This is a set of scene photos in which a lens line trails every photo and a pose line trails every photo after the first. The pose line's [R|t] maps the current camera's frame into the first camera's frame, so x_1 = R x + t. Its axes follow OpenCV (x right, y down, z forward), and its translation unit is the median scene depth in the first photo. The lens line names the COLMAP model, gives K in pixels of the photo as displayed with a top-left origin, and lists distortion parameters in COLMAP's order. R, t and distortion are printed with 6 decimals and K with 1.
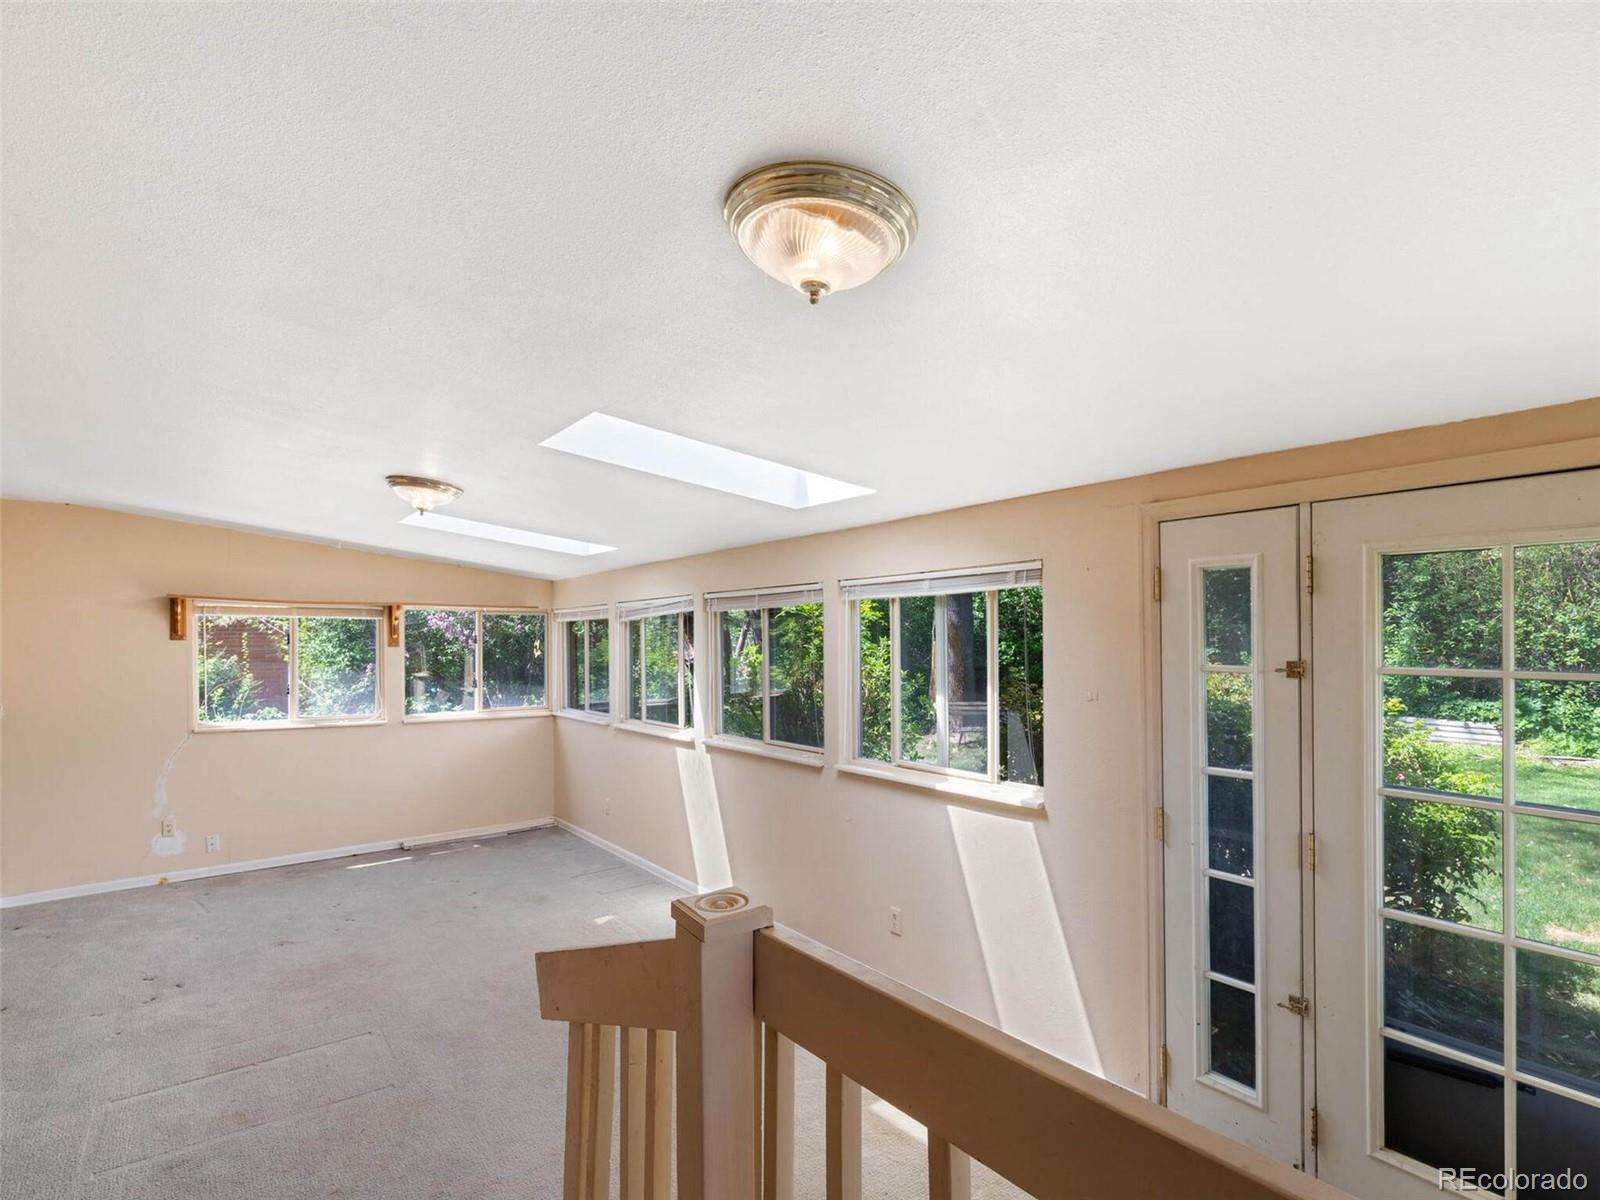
lens RADIAL K [[808.1, 0, 807.8], [0, 808.1, 603.6], [0, 0, 1]] dist [0.004609, 0.000395]
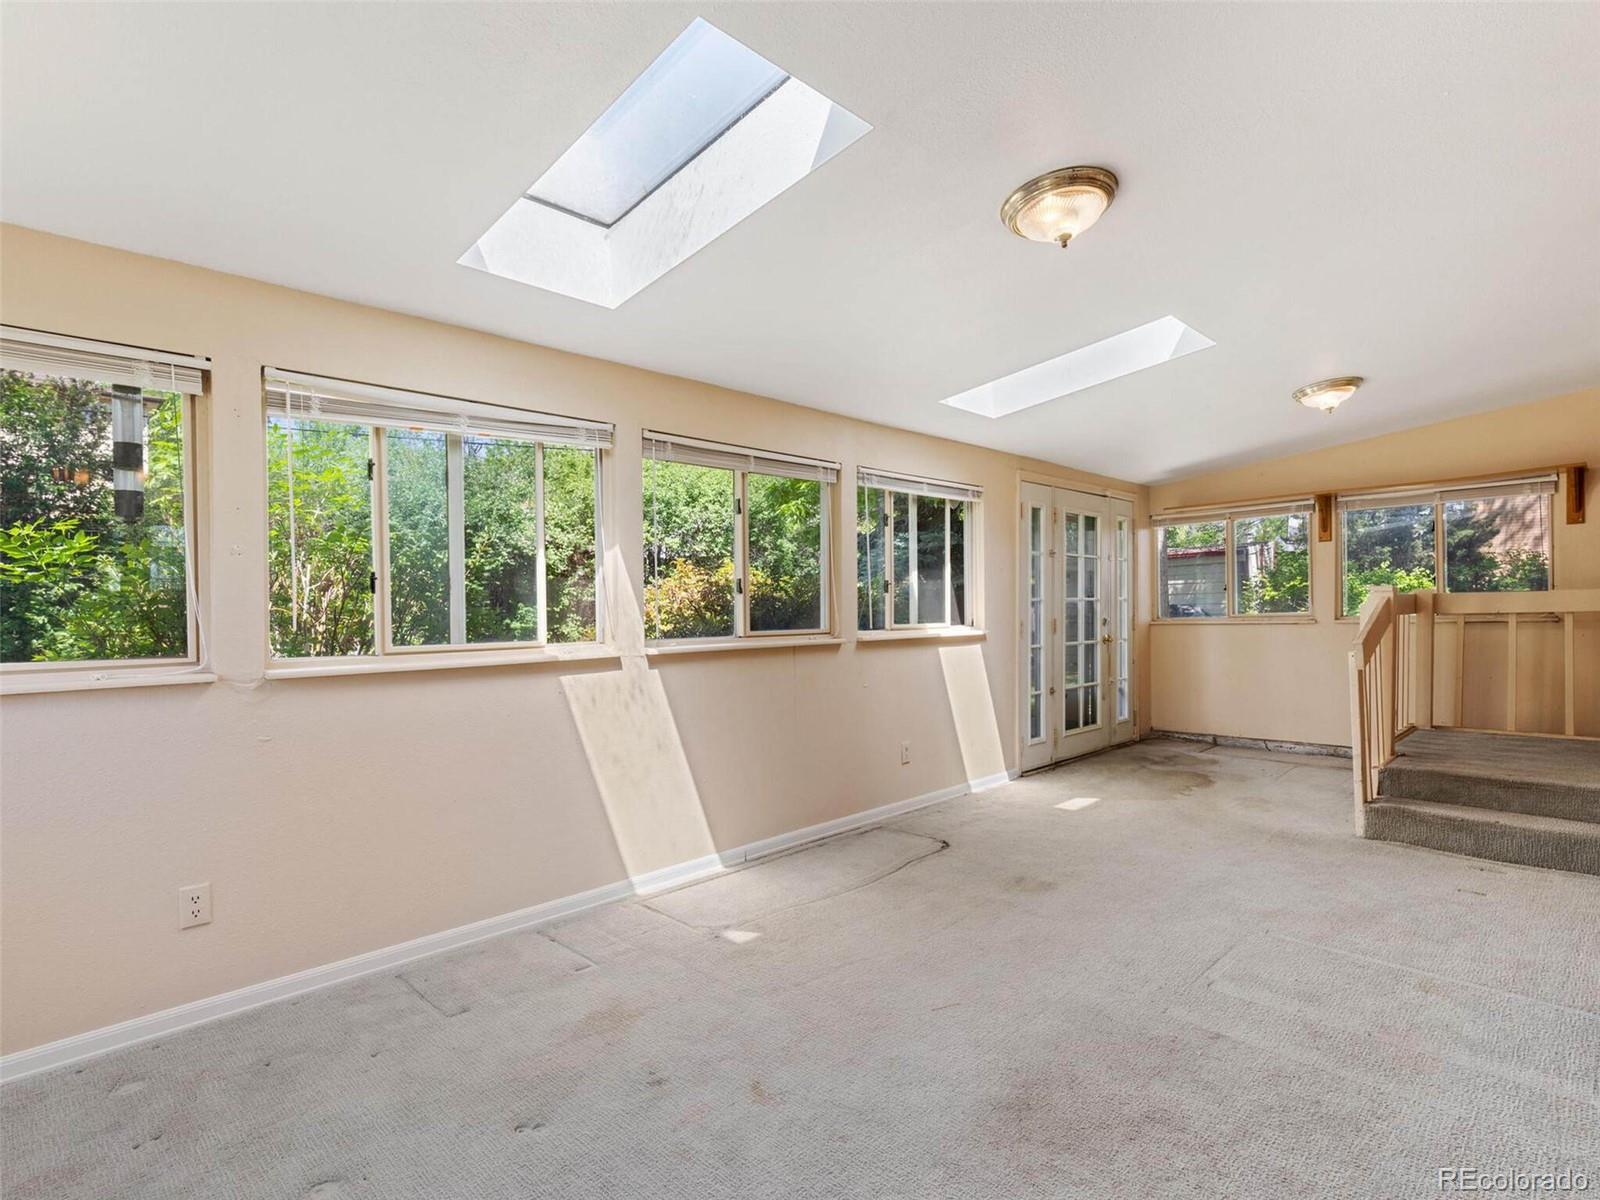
lens RADIAL K [[808.1, 0, 807.8], [0, 808.1, 603.6], [0, 0, 1]] dist [0.004609, 0.000395]
pose [[-0.121244, 0.018305, 0.992454, -0.945131], [-0.021972, 0.999535, -0.021120, 0.166950], [-0.992379, -0.024367, -0.120786, 1.118752]]
